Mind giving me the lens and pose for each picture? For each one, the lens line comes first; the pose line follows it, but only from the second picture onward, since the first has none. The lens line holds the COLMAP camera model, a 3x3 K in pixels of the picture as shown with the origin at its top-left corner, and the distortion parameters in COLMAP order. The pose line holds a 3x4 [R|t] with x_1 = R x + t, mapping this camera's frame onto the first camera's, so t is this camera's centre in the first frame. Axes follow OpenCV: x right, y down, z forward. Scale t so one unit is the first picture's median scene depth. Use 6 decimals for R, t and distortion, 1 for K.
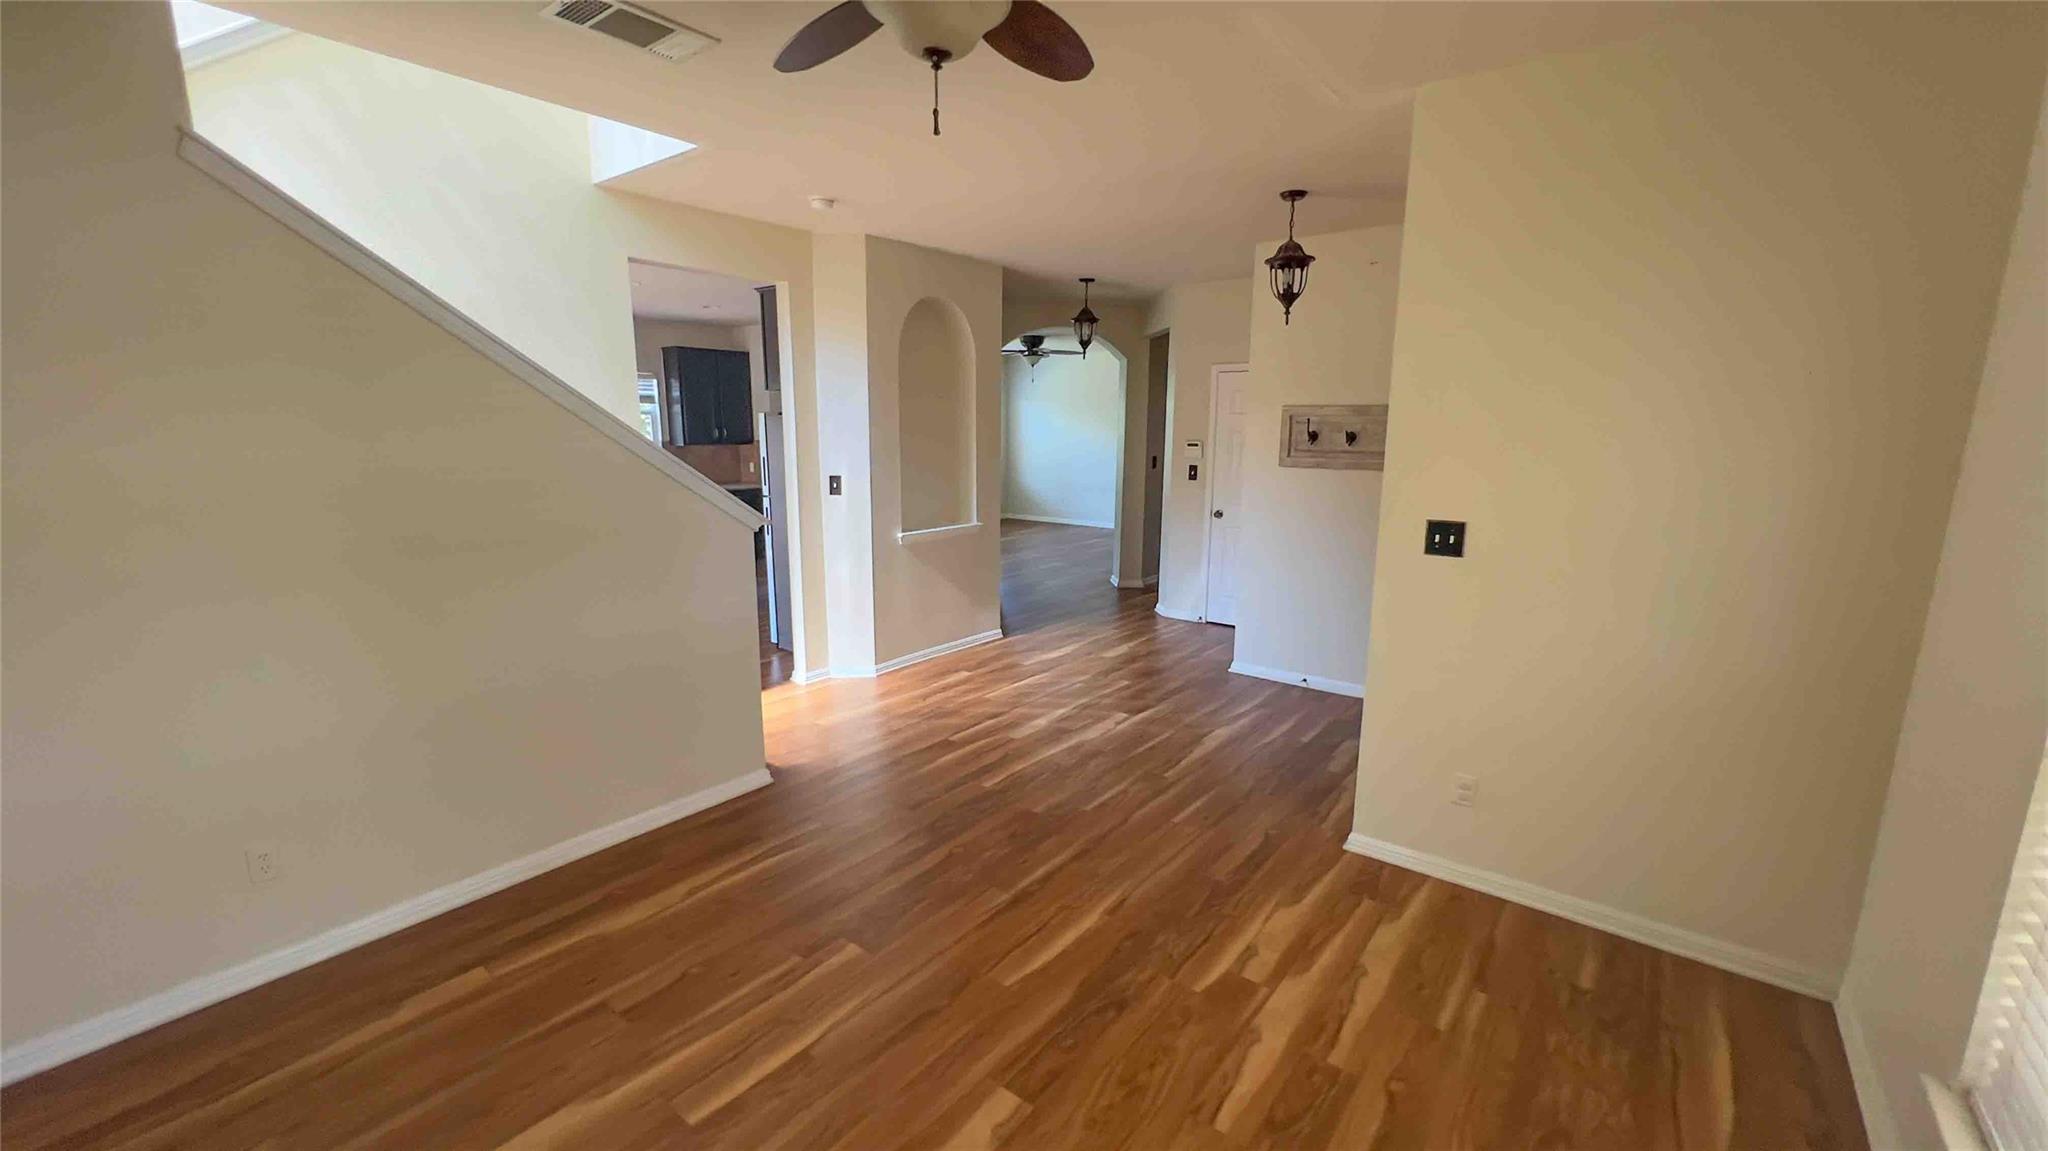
lens RADIAL K [[820.0, 0, 1017.3], [0, 820.0, 583.6], [0, 0, 1]] dist [0.000325, -0.000094]
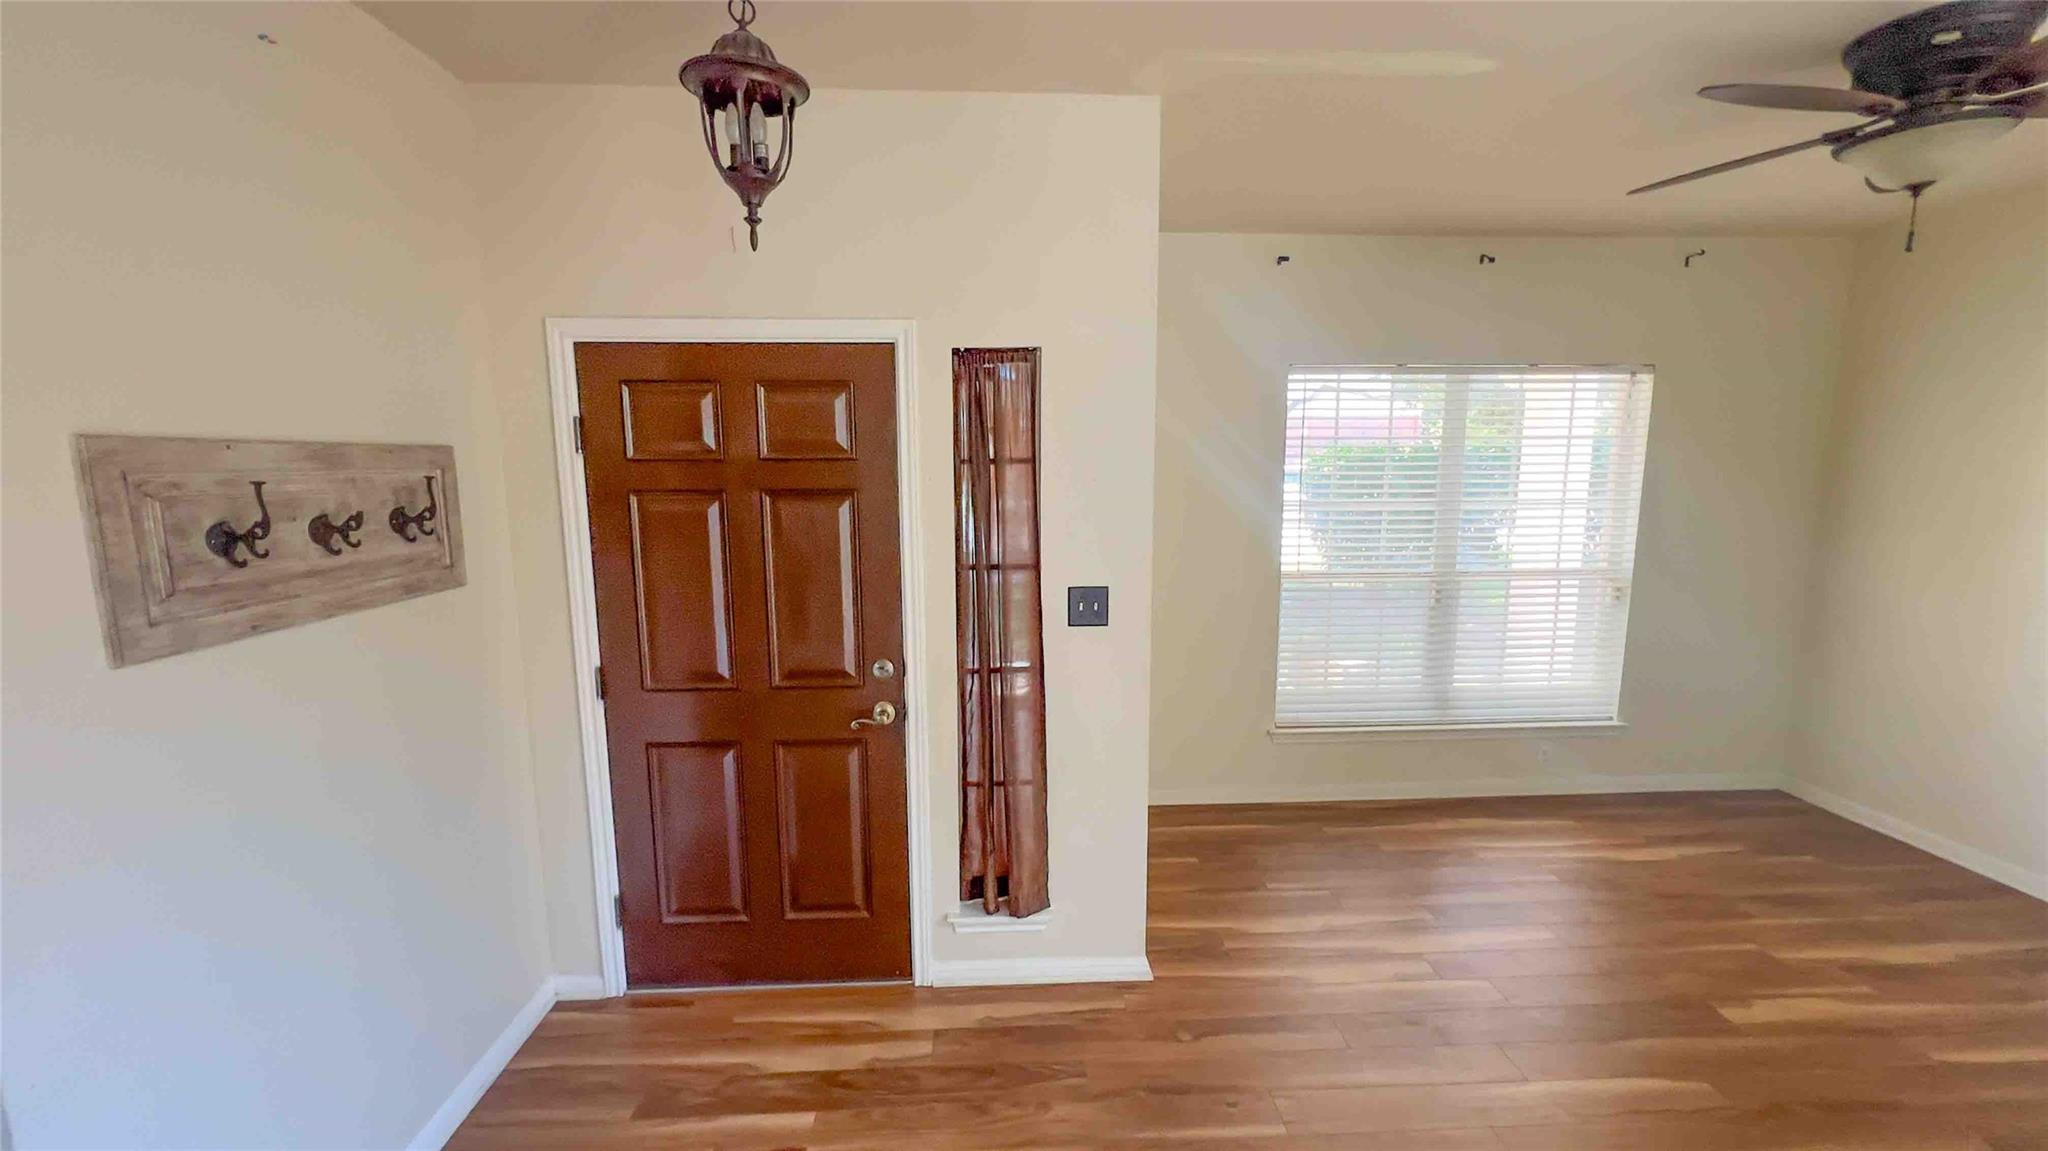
lens RADIAL K [[820.0, 0, 1017.3], [0, 820.0, 583.6], [0, 0, 1]] dist [0.000325, -0.000094]
pose [[-0.654855, -0.114514, 0.747029, -0.061391], [0.147271, 0.950169, 0.274754, -0.202157], [-0.741267, 0.289940, -0.605358, 0.960264]]
